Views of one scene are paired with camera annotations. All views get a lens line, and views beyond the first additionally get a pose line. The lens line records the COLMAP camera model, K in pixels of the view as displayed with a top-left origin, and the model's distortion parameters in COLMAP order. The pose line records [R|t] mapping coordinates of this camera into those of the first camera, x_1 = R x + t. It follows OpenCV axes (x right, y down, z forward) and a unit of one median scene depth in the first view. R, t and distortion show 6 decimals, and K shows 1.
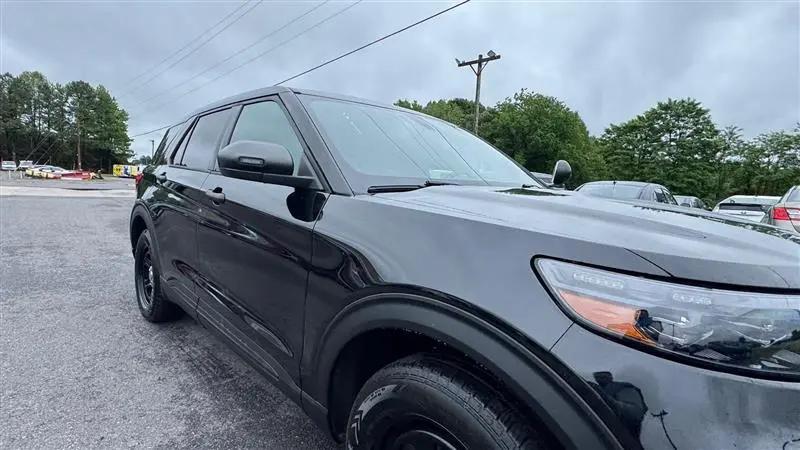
lens RADIAL K [[399.1, 0, 398.3], [0, 399.1, 220.2], [0, 0, 1]] dist [-0.001982, -0.001909]
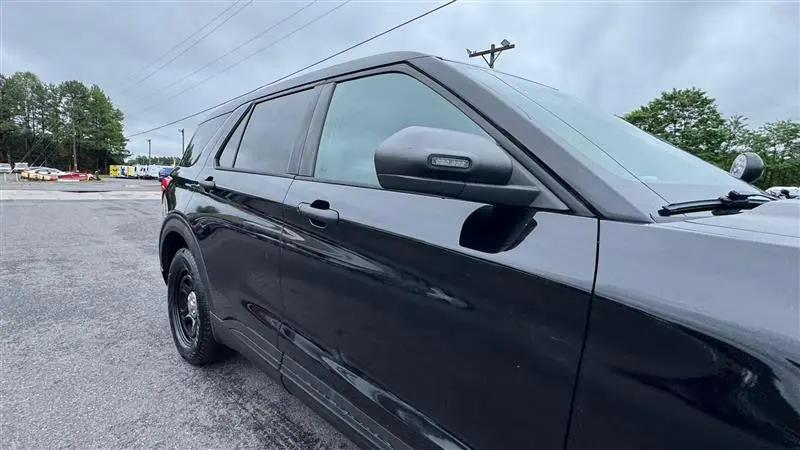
lens RADIAL K [[399.1, 0, 398.3], [0, 399.1, 221.3], [0, 0, 1]] dist [-0.001982, -0.001909]
pose [[0.999830, -0.017923, 0.004321, -0.012003], [0.017862, 0.999745, 0.013842, -0.001999], [-0.004568, -0.013762, 0.999895, 0.011791]]
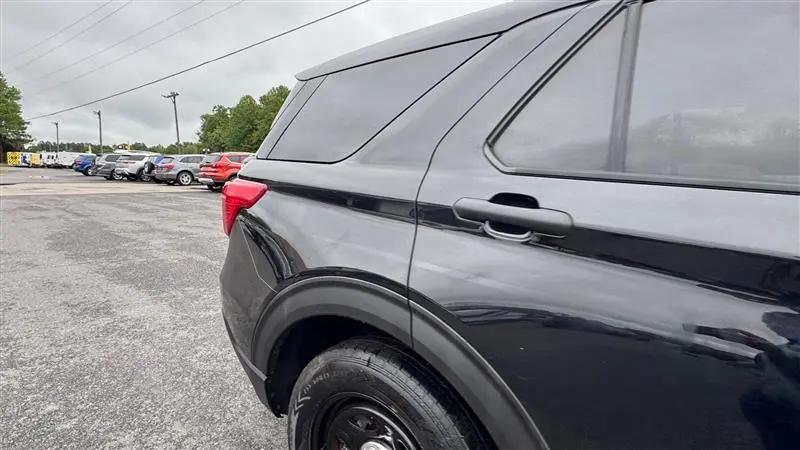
lens RADIAL K [[399.2, 0, 399.1], [0, 399.2, 222.5], [0, 0, 1]] dist [-0.005178, -0.000337]
pose [[0.987252, -0.042342, 0.153431, -0.037722], [0.034734, 0.998046, 0.051933, -0.006208], [-0.155330, -0.045942, 0.986794, 0.038107]]
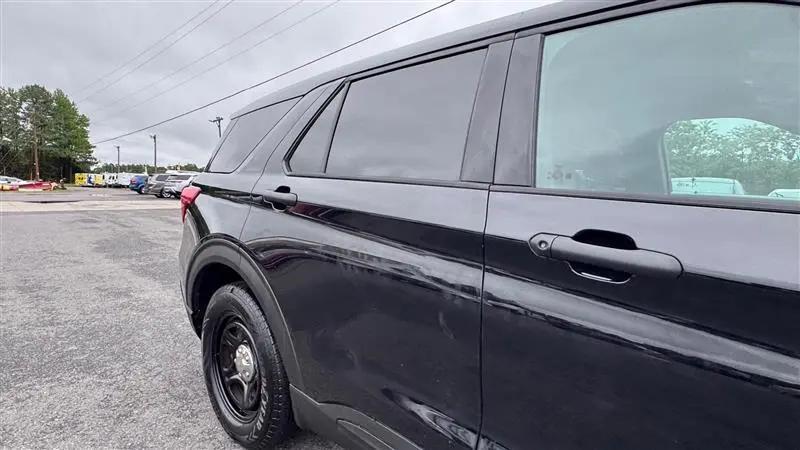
lens RADIAL K [[399.1, 0, 399.0], [0, 399.1, 221.8], [0, 0, 1]] dist [-0.001982, -0.001909]
pose [[0.997540, -0.032764, 0.061966, -0.024686], [0.032701, 0.999463, 0.002030, -0.003638], [-0.061999, 0.000002, 0.998076, 0.023942]]
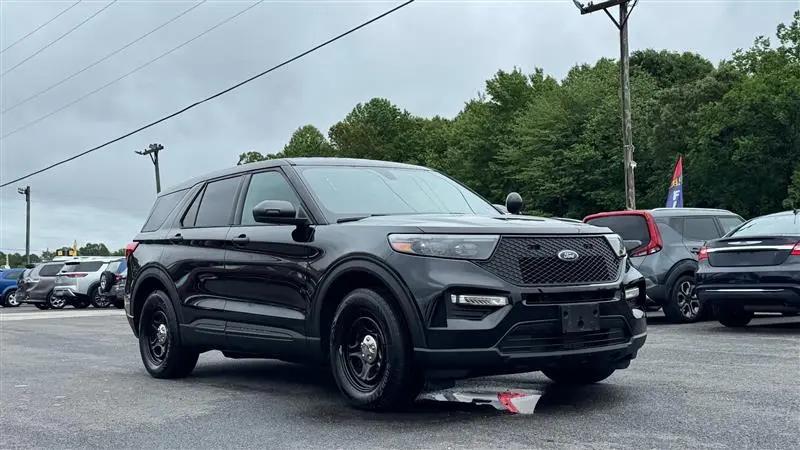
lens RADIAL K [[1011.0, 0, 393.5], [0, 1011.0, 224.4], [0, 0, 1]] dist [0.146358, 0.000000]
pose [[0.988424, -0.086272, -0.124801, 0.020042], [0.067721, 0.986975, -0.145923, 0.016717], [0.135765, 0.135782, 0.981392, -0.092723]]
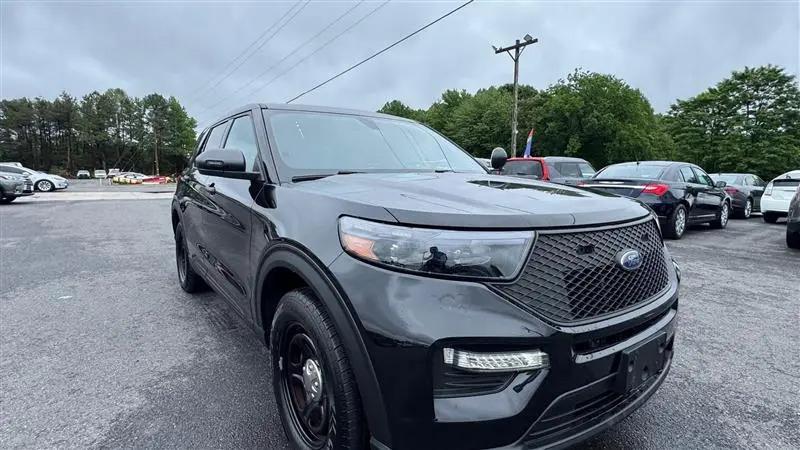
lens RADIAL K [[399.1, 0, 399.2], [0, 399.1, 221.0], [0, 0, 1]] dist [-0.005596, 0.002267]
pose [[0.990313, -0.029433, -0.135698, 0.012922], [0.032395, 0.999282, 0.019669, 0.001470], [0.135022, -0.023875, 0.990555, -0.009152]]
